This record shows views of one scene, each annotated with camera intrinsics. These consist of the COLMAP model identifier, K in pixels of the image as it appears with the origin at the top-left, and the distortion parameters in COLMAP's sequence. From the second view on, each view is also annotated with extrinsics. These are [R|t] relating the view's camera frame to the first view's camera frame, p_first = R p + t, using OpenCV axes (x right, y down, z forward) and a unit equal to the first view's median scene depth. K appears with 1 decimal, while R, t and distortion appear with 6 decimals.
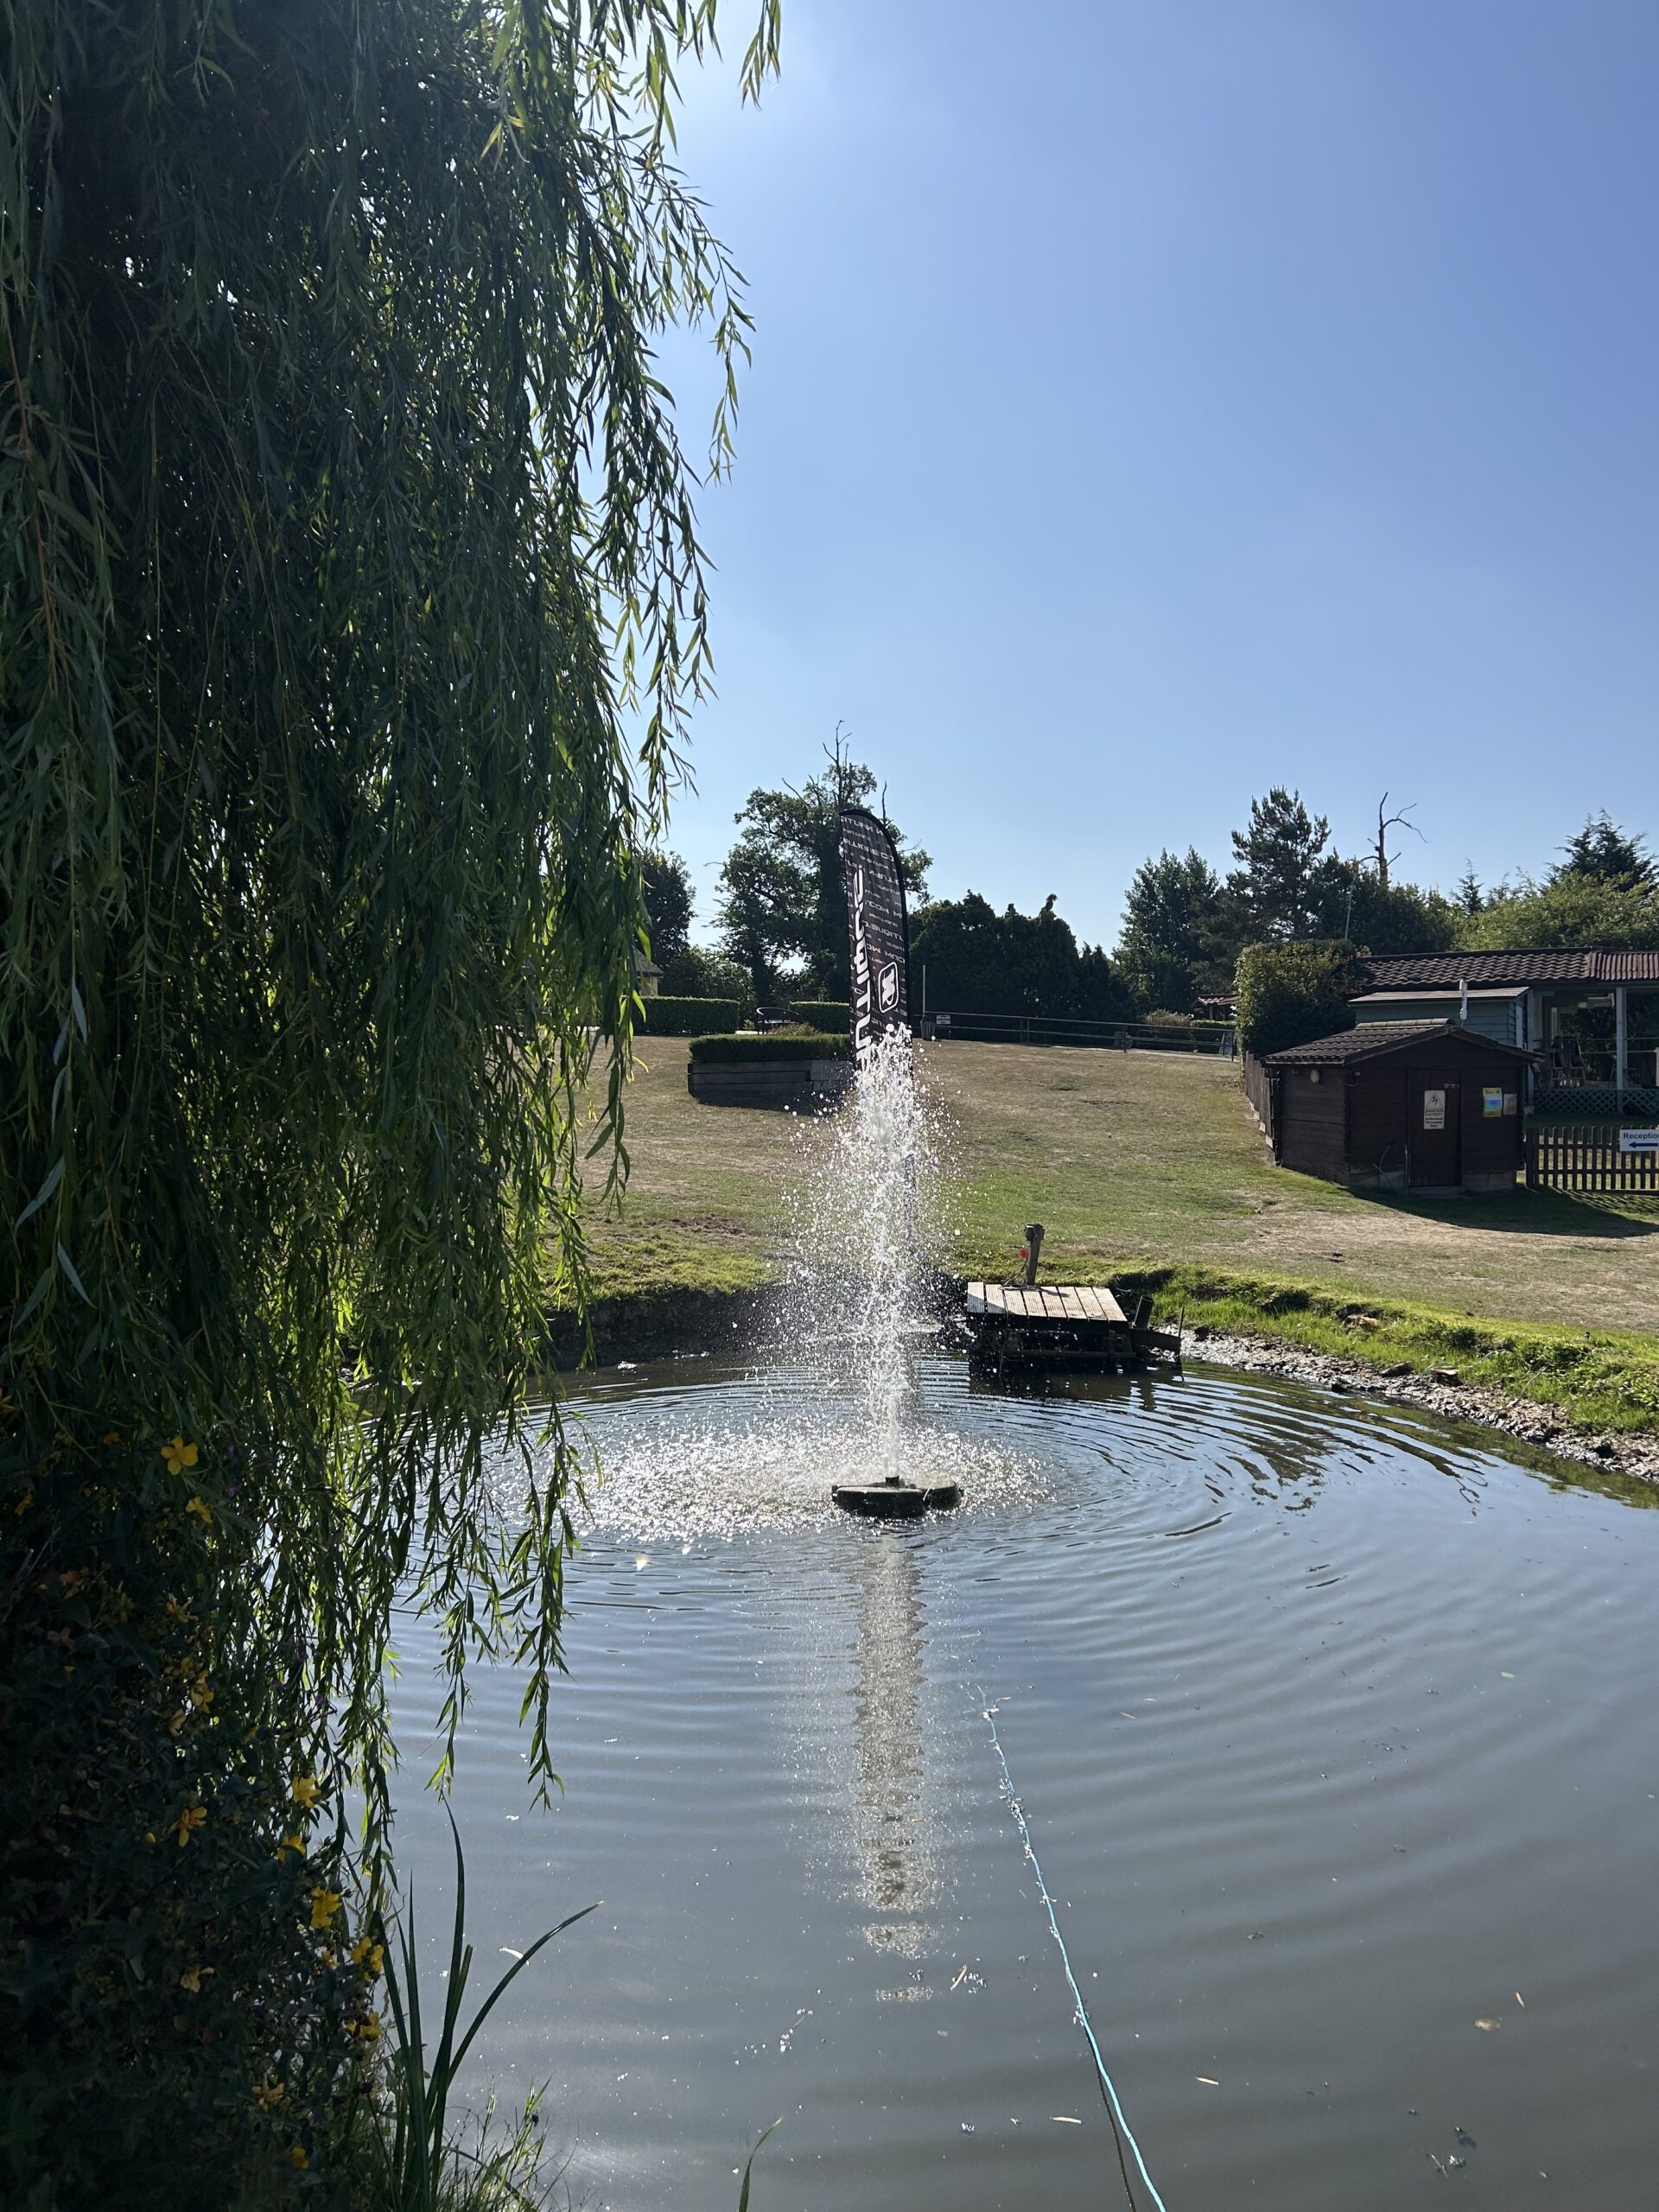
lens RADIAL K [[1588.9, 0, 832.0], [0, 1588.9, 1147.1], [0, 0, 1]] dist [0.104002, -0.000532]
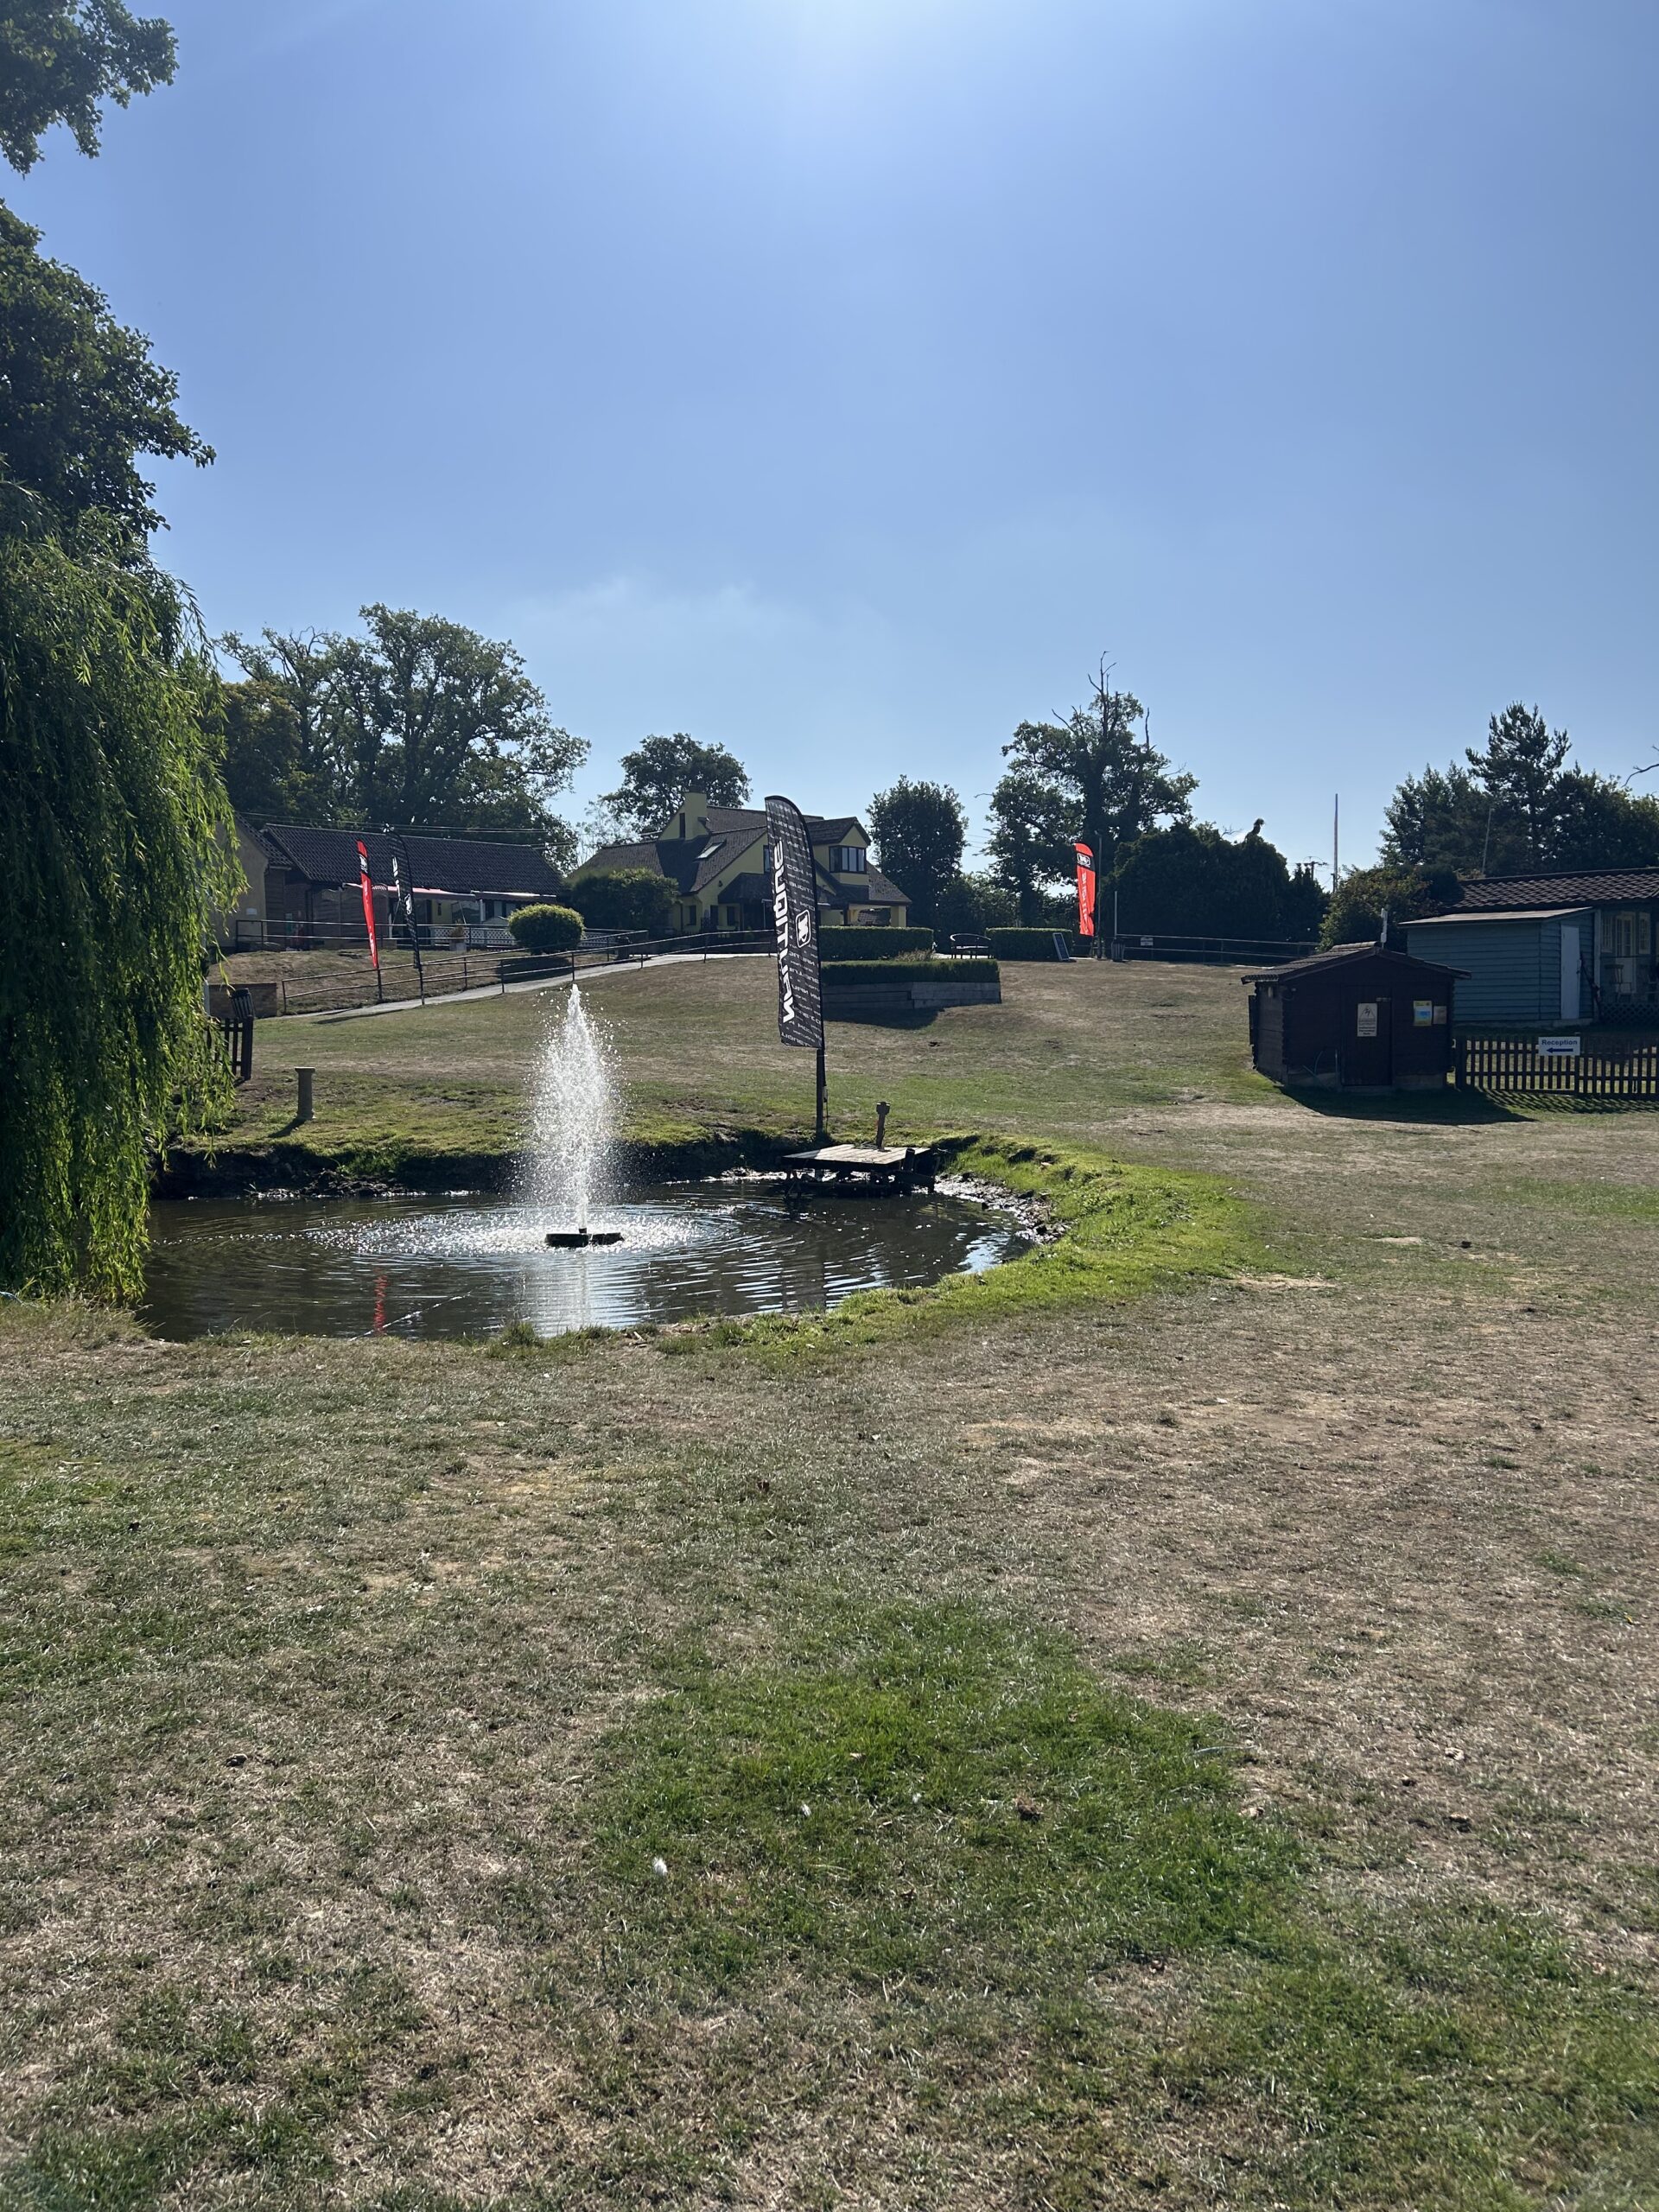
lens RADIAL K [[1661.2, 0, 829.5], [0, 1661.2, 1106.0], [0, 0, 1]] dist [0.019255, -0.003045]
pose [[0.969559, 0.007742, -0.244736, 0.119527], [-0.002976, 0.999799, 0.019837, 0.006703], [0.244841, -0.018505, 0.969387, -0.108073]]
